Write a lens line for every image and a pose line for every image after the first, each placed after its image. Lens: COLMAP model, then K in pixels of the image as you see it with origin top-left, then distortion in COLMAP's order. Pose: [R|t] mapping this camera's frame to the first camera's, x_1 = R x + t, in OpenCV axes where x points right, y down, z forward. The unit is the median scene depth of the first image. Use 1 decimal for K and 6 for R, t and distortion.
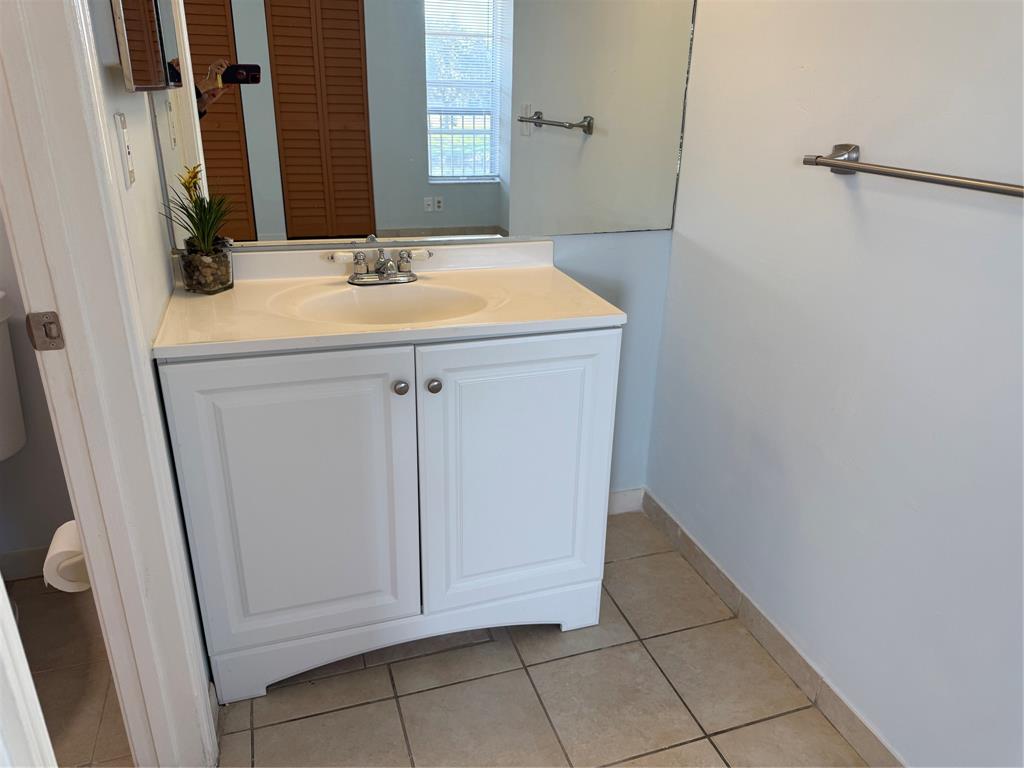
lens RADIAL K [[702.7, 0, 512.0], [0, 702.7, 384.0], [0, 0, 1]] dist [0.190119, -0.408652]
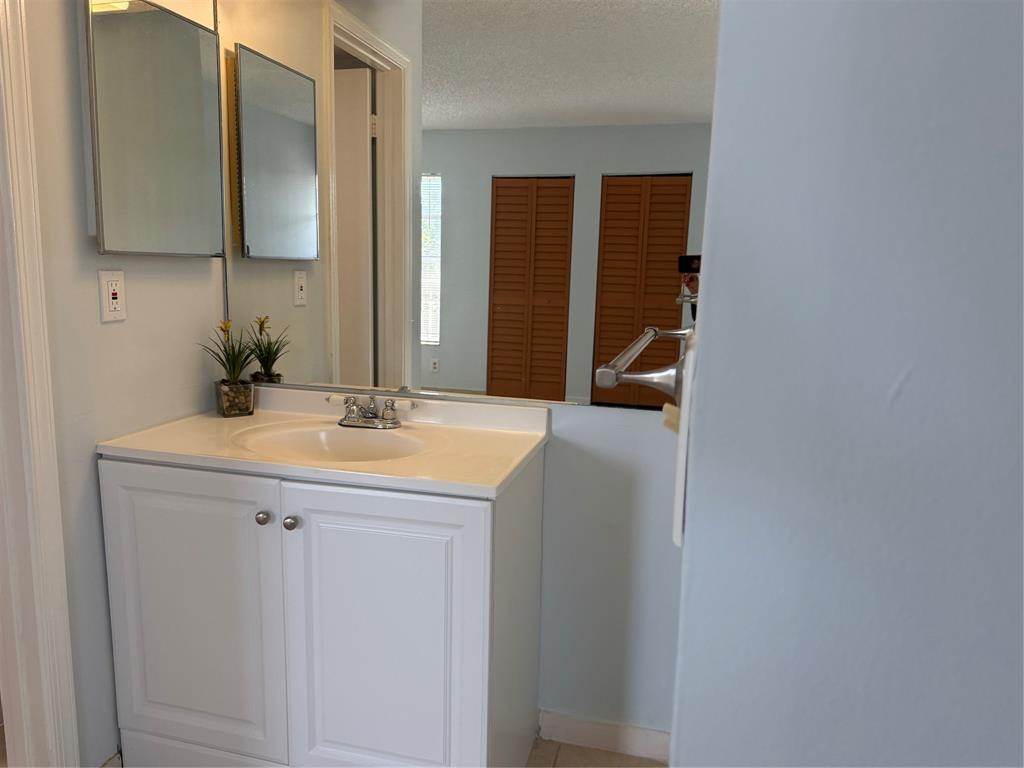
lens RADIAL K [[708.3, 0, 510.0], [0, 708.3, 392.4], [0, 0, 1]] dist [0.059303, -0.078086]
pose [[0.837810, 0.092420, -0.538083, 0.607016], [-0.212444, 0.963079, -0.165365, -0.066373], [0.502934, 0.252857, 0.826511, 0.233441]]
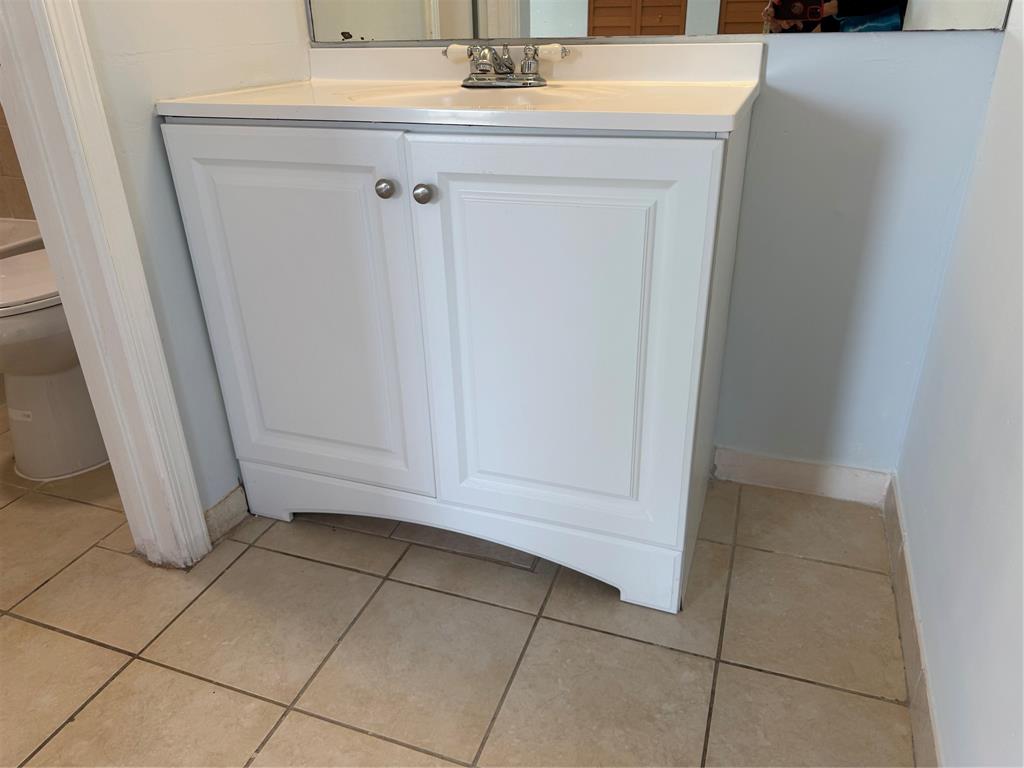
lens RADIAL K [[714.8, 0, 516.8], [0, 714.8, 377.6], [0, 0, 1]] dist [0.056737, -0.076871]
pose [[0.788035, 0.236995, -0.568185, 0.385376], [-0.197673, 0.971469, 0.131049, 0.063670], [0.583032, 0.009044, 0.812399, 0.397417]]
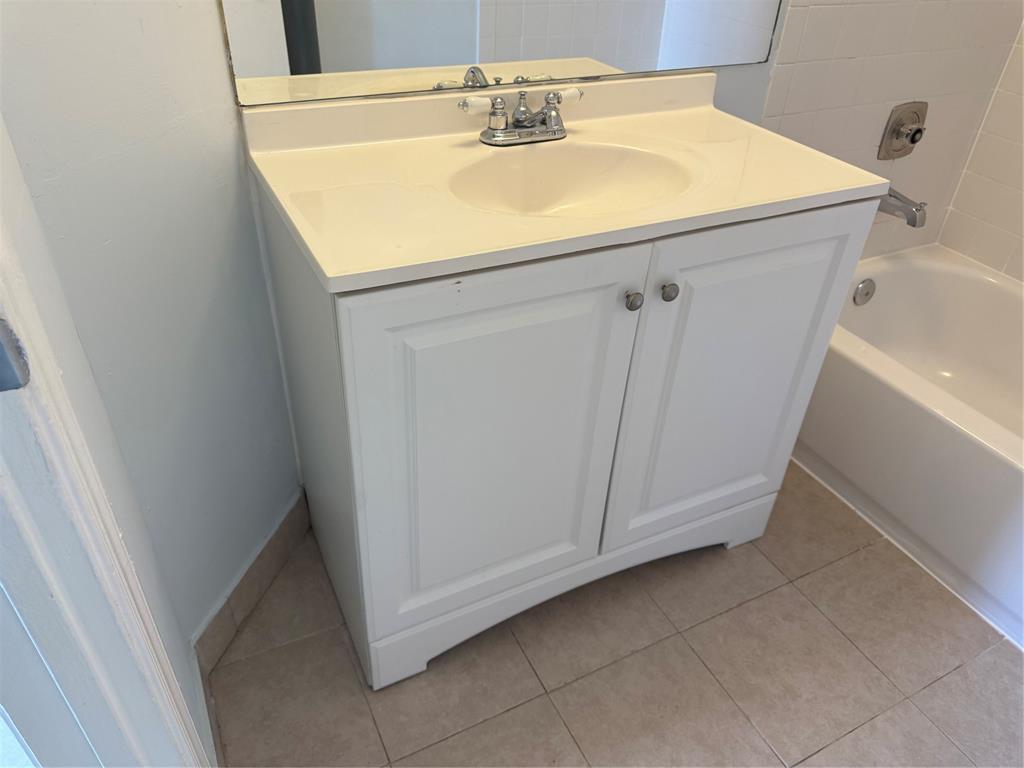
lens RADIAL K [[702.7, 0, 512.0], [0, 702.7, 384.0], [0, 0, 1]] dist [0.190119, -0.408652]
pose [[0.989278, -0.068814, 0.128819, -0.330490], [0.038189, 0.973235, 0.226617, -0.071037], [-0.140966, -0.219268, 0.965427, 0.253799]]
